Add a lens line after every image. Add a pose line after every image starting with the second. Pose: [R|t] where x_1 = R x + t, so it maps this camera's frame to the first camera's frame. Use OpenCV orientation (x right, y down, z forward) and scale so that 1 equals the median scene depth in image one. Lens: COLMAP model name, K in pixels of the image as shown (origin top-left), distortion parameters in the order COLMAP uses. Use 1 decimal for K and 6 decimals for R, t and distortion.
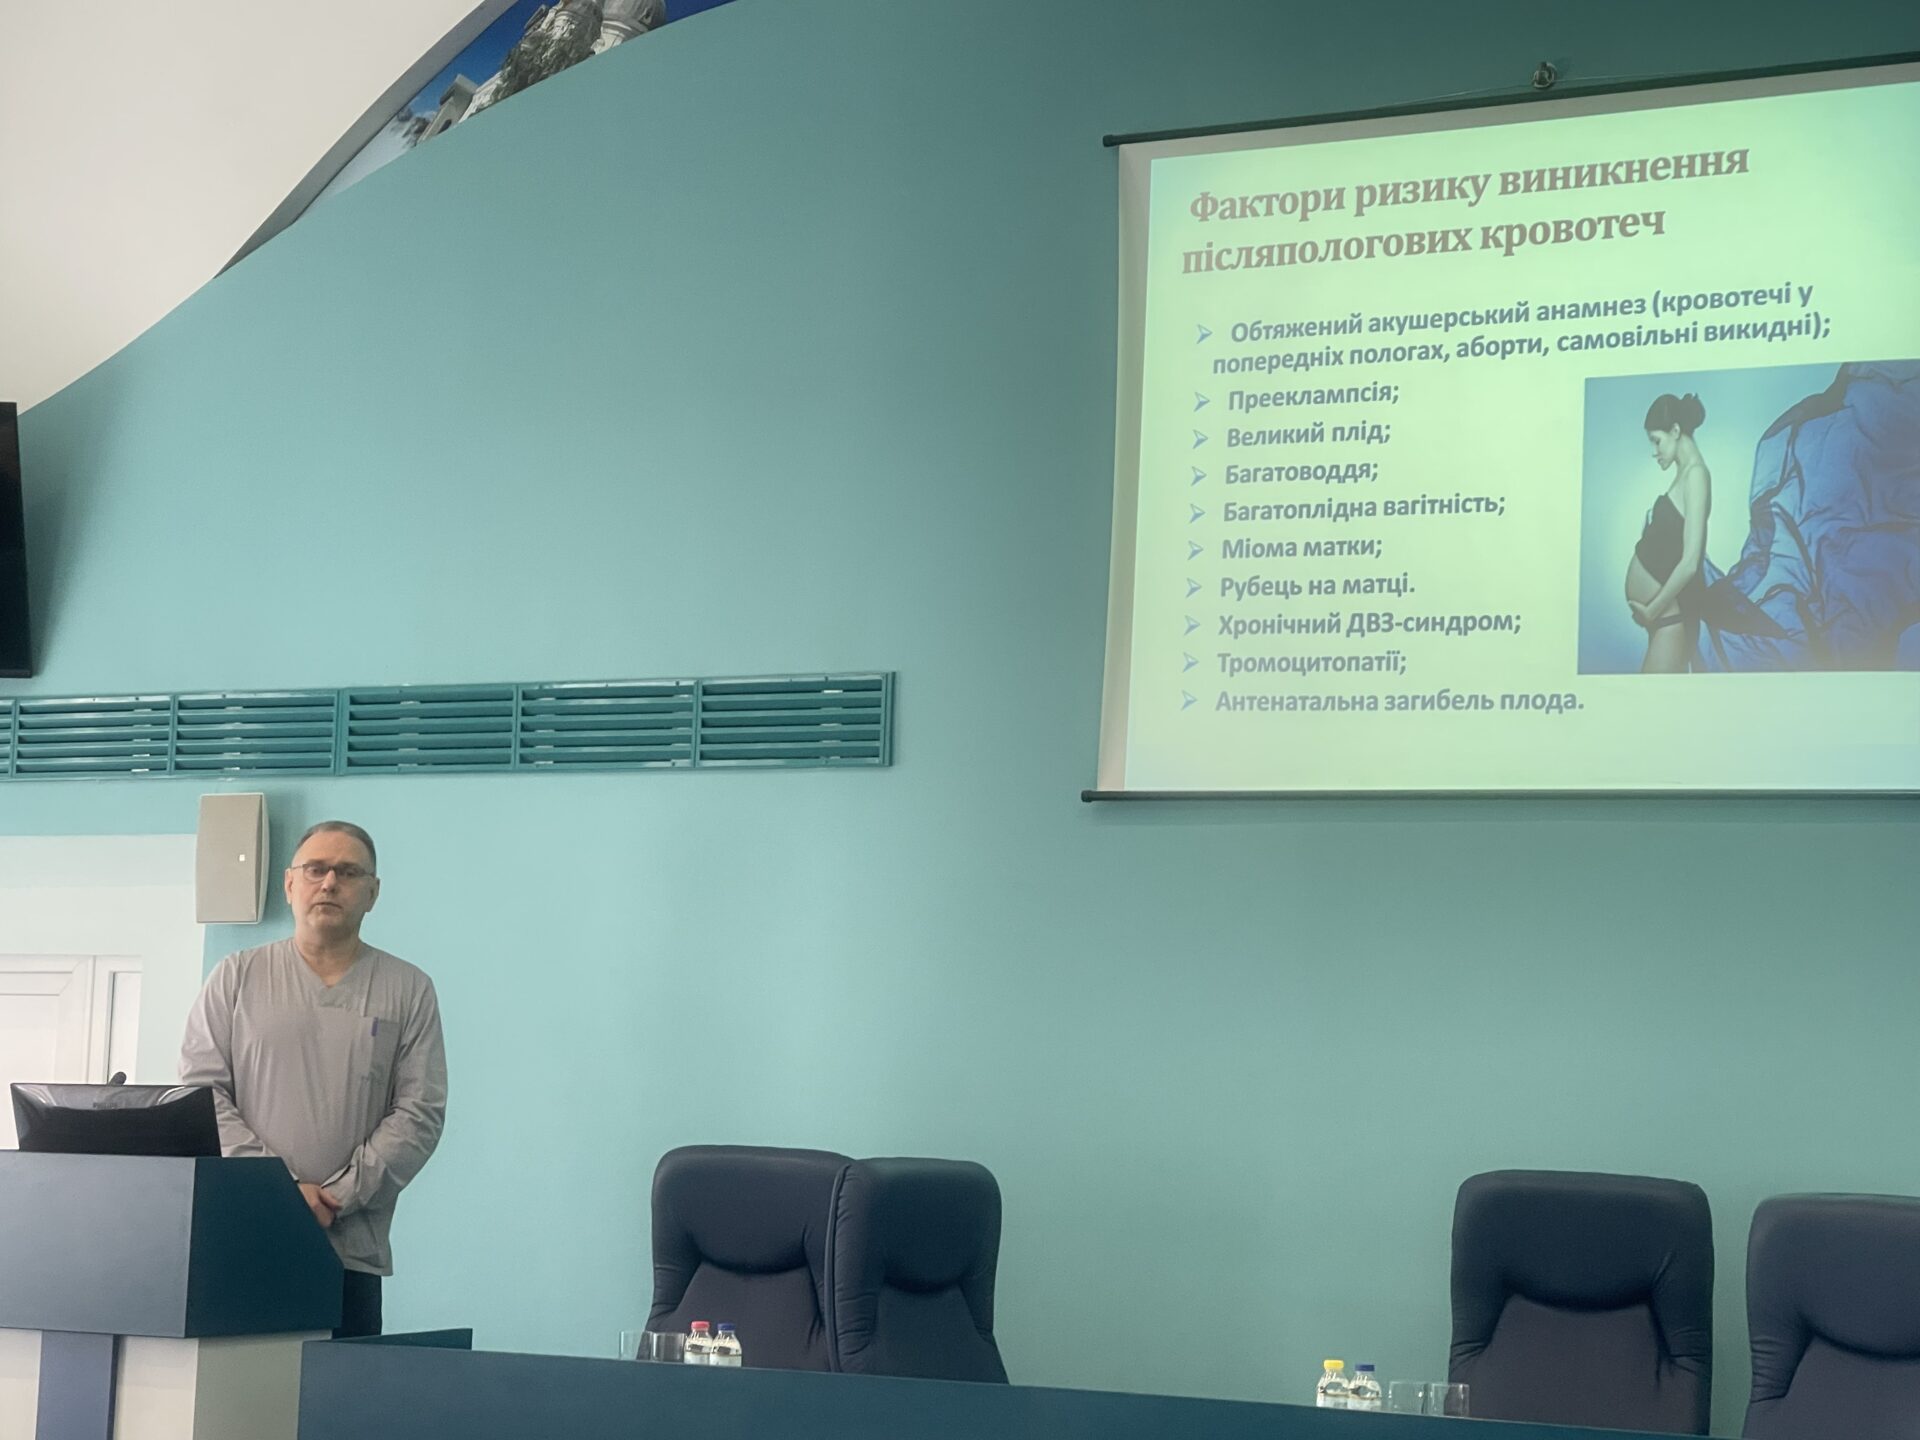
lens RADIAL K [[3989.2, 0, 958.5], [0, 3989.2, 722.2], [0, 0, 1]] dist [0.080152, 0.000000]
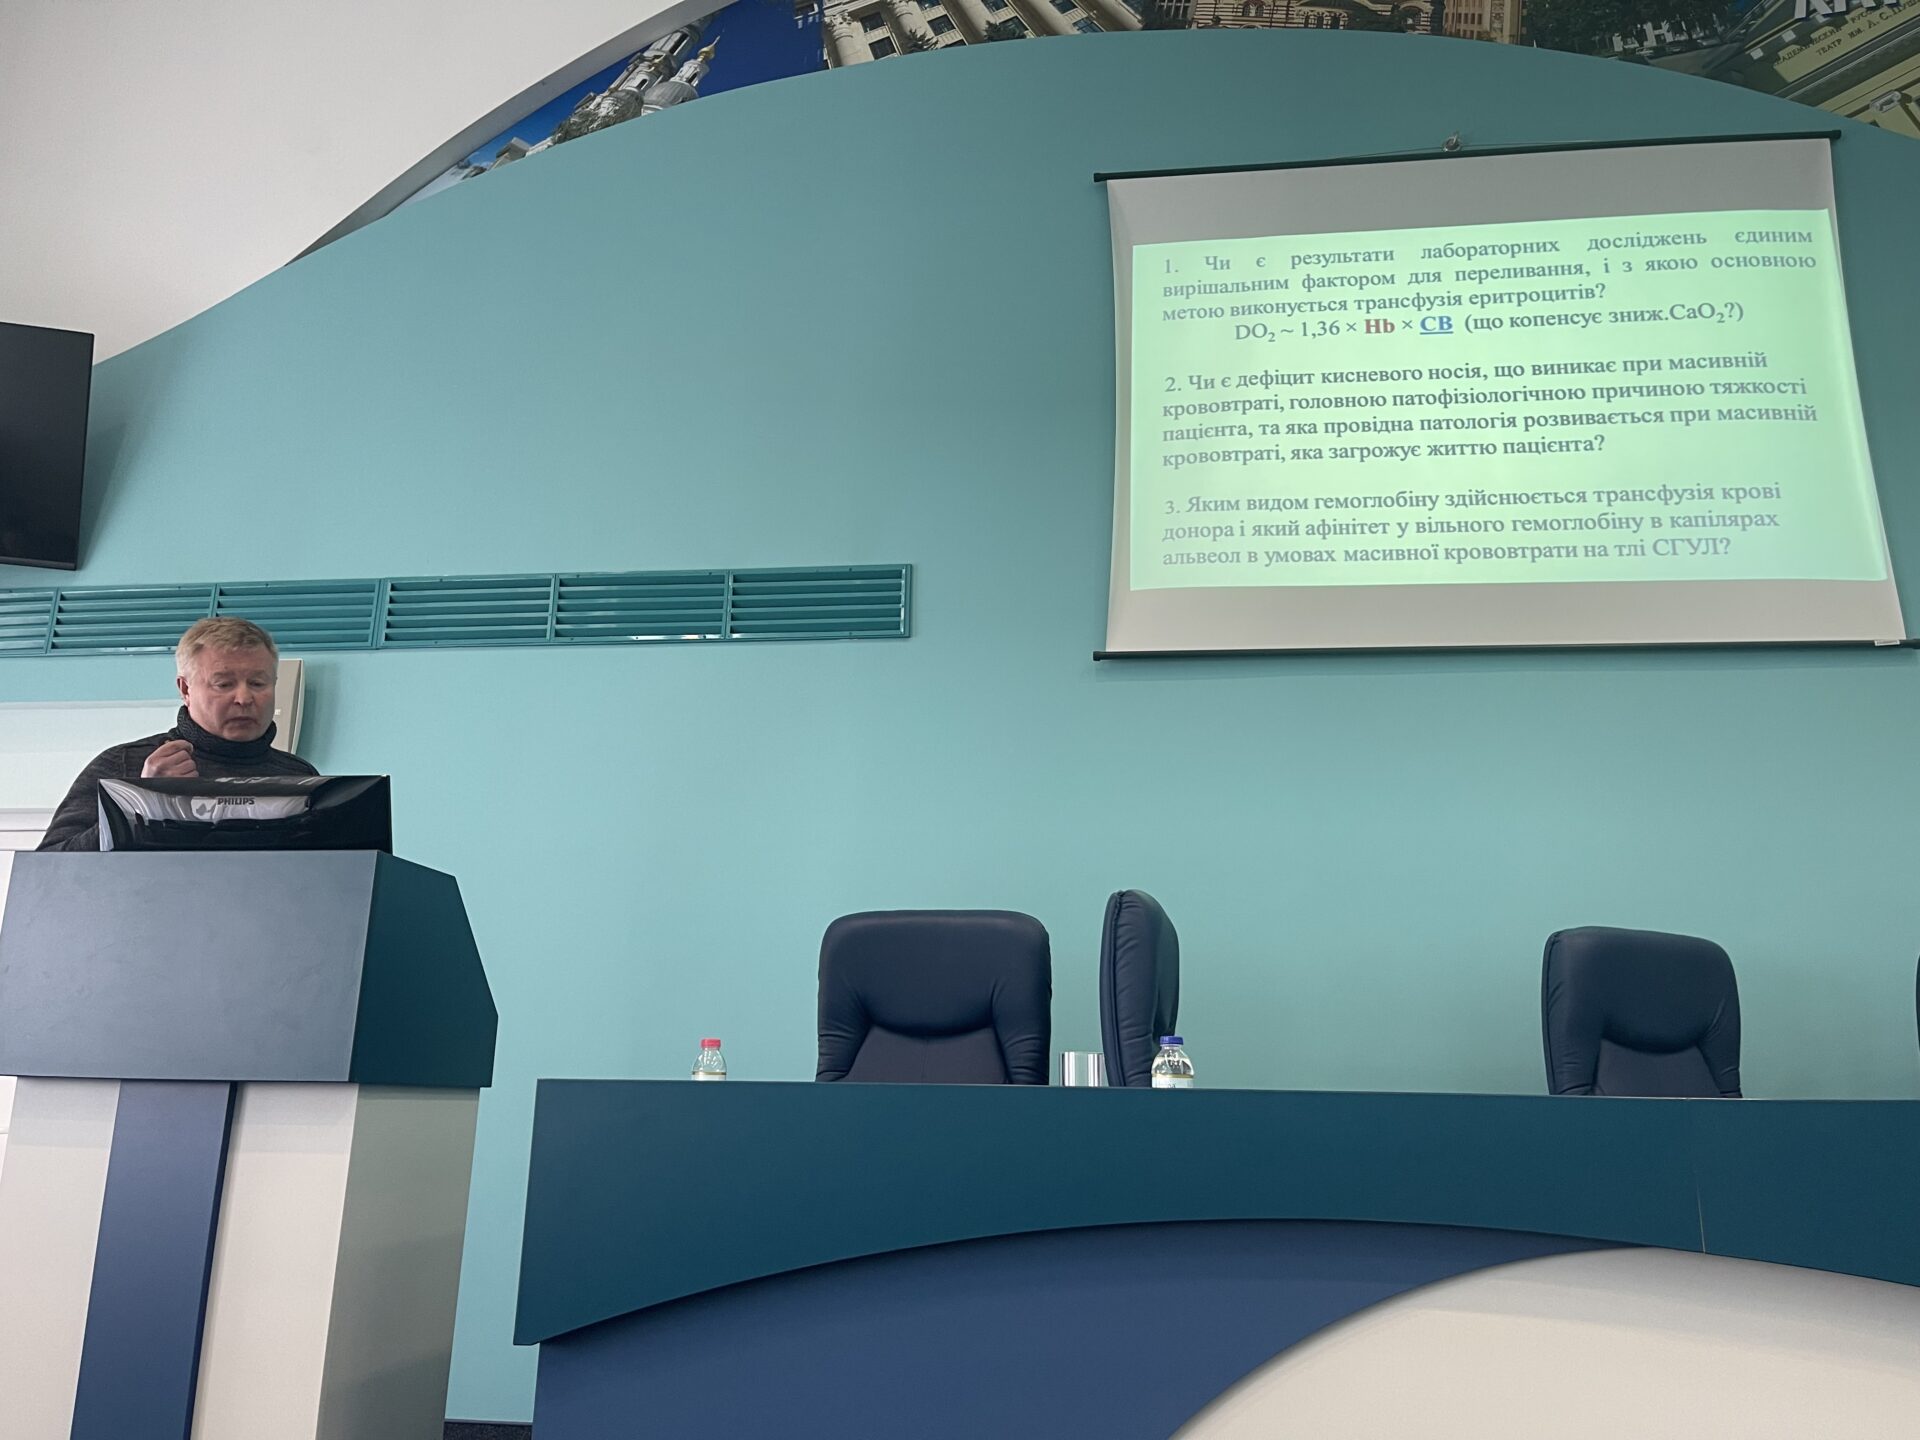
lens RADIAL K [[1421.5, 0, 928.1], [0, 1421.5, 749.2], [0, 0, 1]] dist [0.010708, -0.054349]
pose [[0.928526, 0.079149, 0.362732, -0.157324], [-0.021669, 0.986900, -0.159874, 0.107791], [-0.370634, 0.140588, 0.918077, 0.578212]]
